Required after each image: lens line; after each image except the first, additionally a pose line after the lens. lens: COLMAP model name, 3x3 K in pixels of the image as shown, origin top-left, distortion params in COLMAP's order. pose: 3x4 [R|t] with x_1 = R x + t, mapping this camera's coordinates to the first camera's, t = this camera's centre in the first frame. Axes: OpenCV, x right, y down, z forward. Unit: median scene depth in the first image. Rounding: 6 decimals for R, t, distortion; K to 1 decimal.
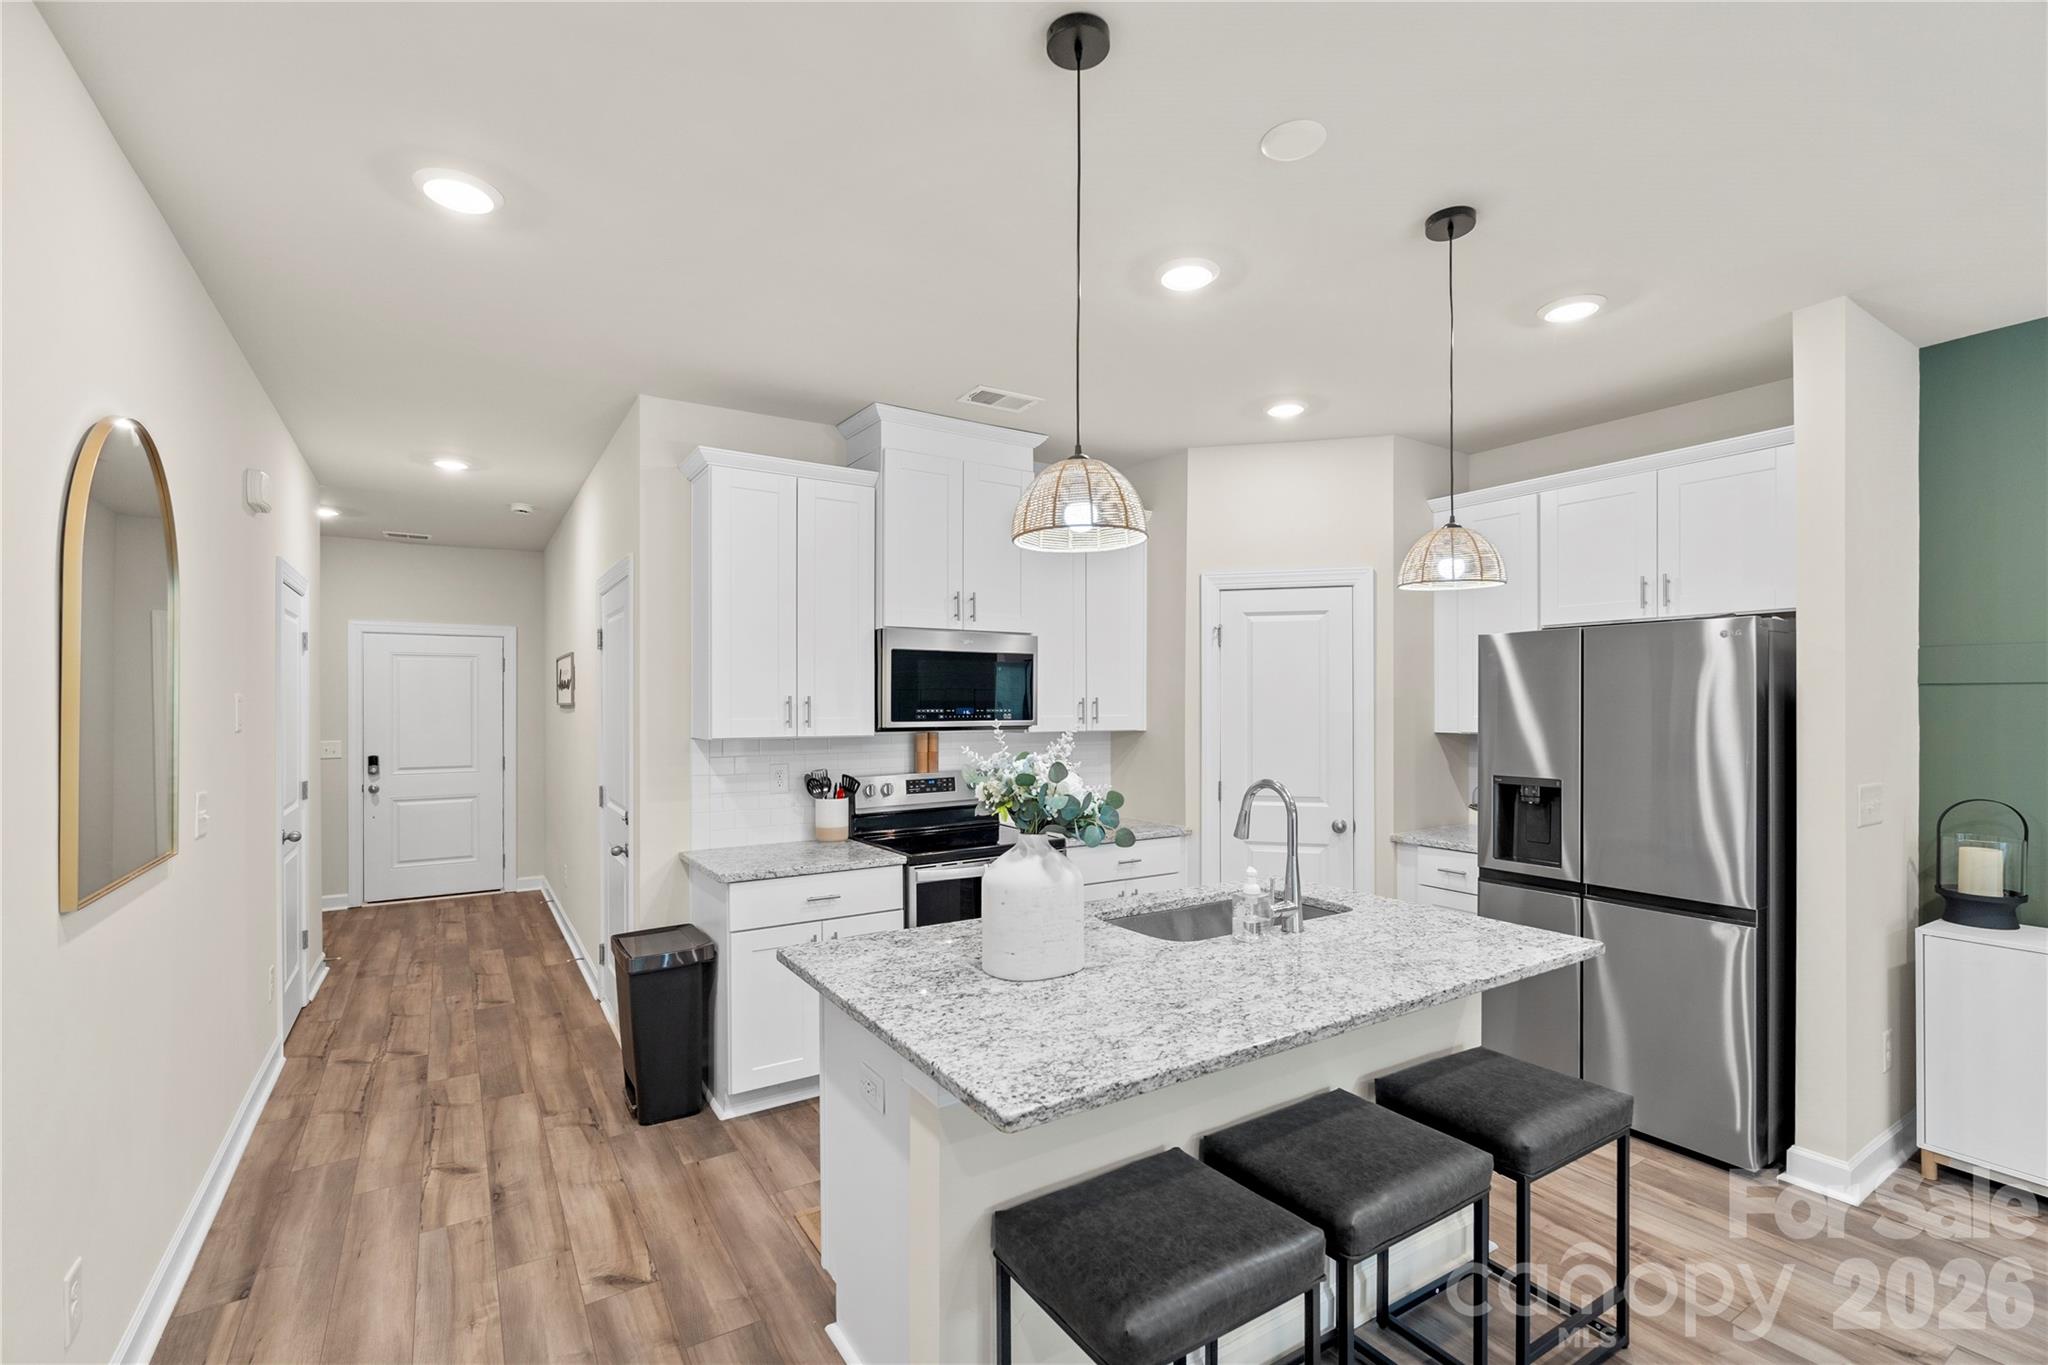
lens RADIAL K [[915.7, 0, 1030.8], [0, 915.7, 689.7], [0, 0, 1]] dist [-0.005576, 0.001417]
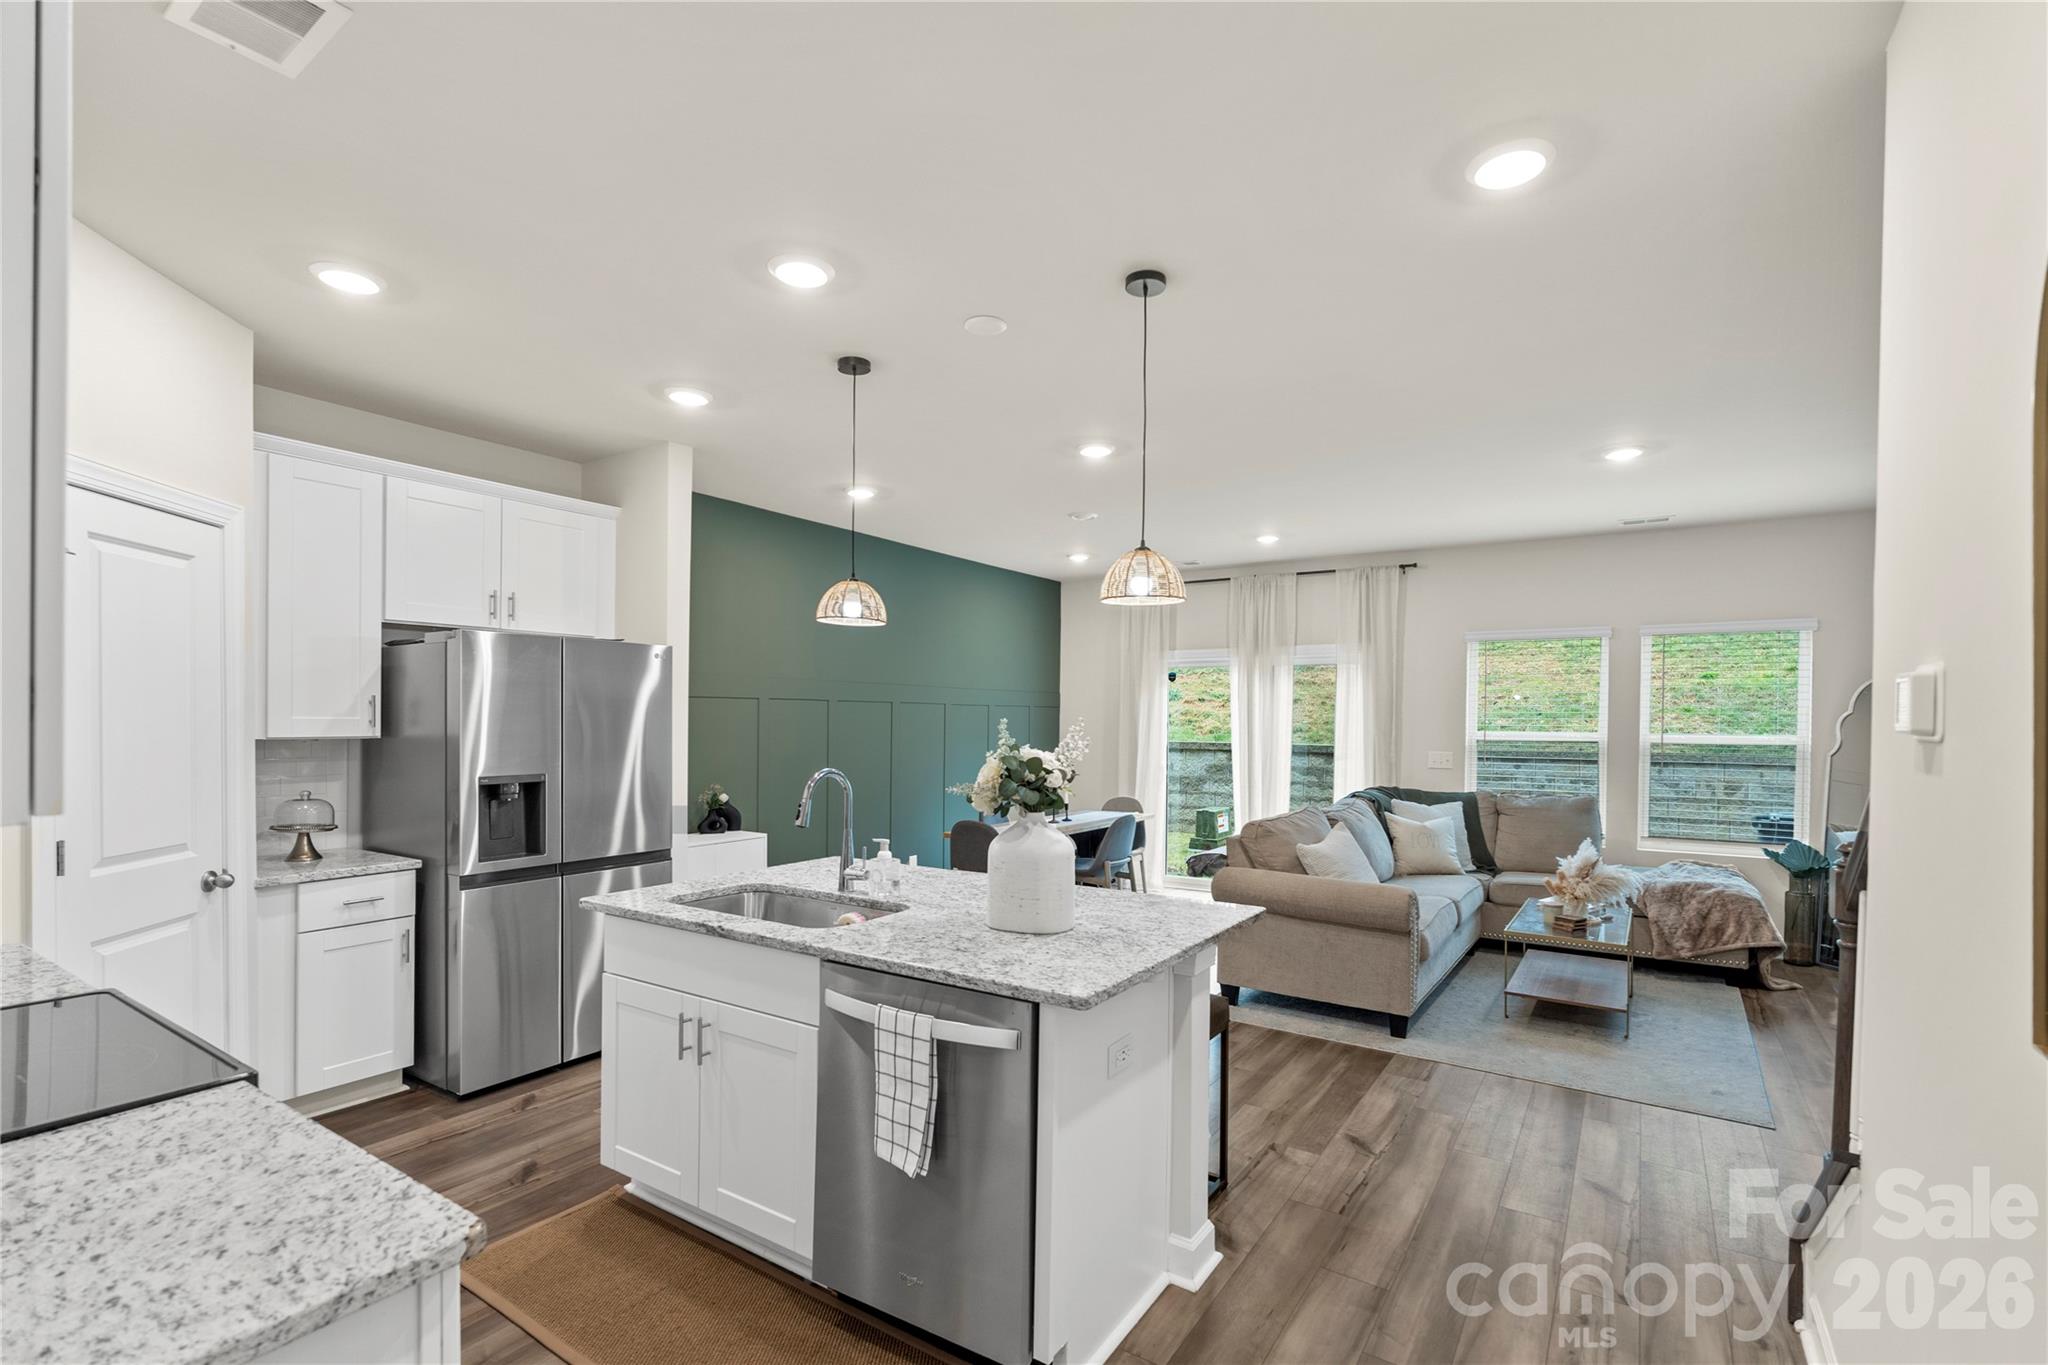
lens RADIAL K [[915.7, 0, 1033.4], [0, 915.7, 726.2], [0, 0, 1]] dist [-0.005576, 0.001417]
pose [[-0.404124, -0.010483, 0.914644, -0.597583], [-0.020810, 0.999781, 0.002264, 0.023950], [-0.914468, -0.018119, -0.404253, 0.820754]]
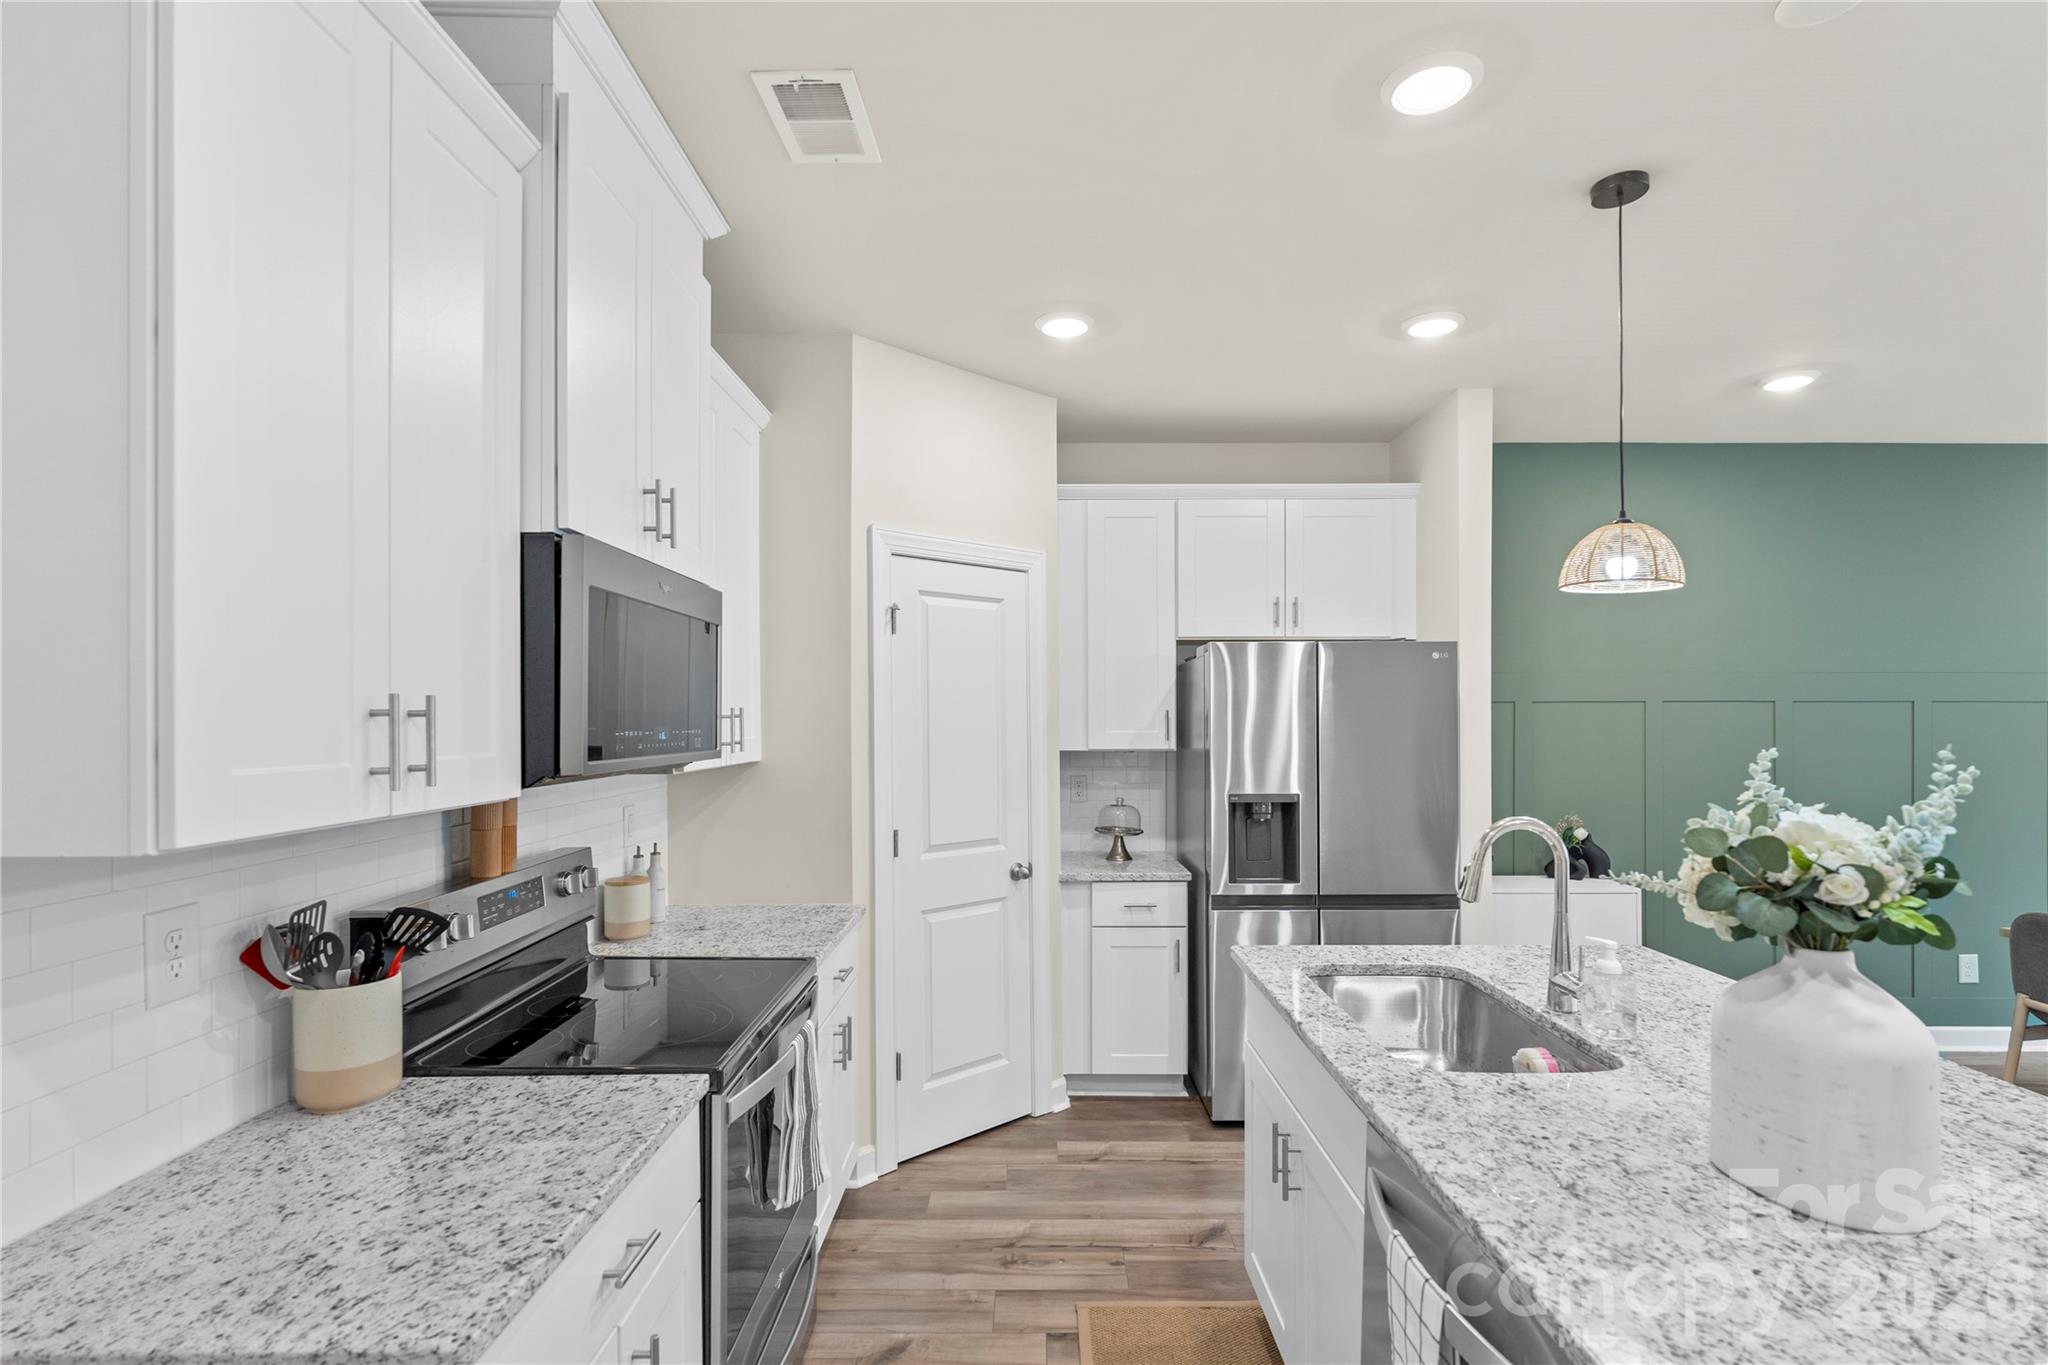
lens RADIAL K [[976.4, 0, 1036.9], [0, 976.4, 714.5], [0, 0, 1]] dist [-0.002238, 0.001185]
pose [[0.541791, 0.001638, 0.840511, -0.422362], [-0.011554, 0.999918, 0.005498, 0.008576], [-0.840434, -0.012690, 0.541766, 0.600512]]
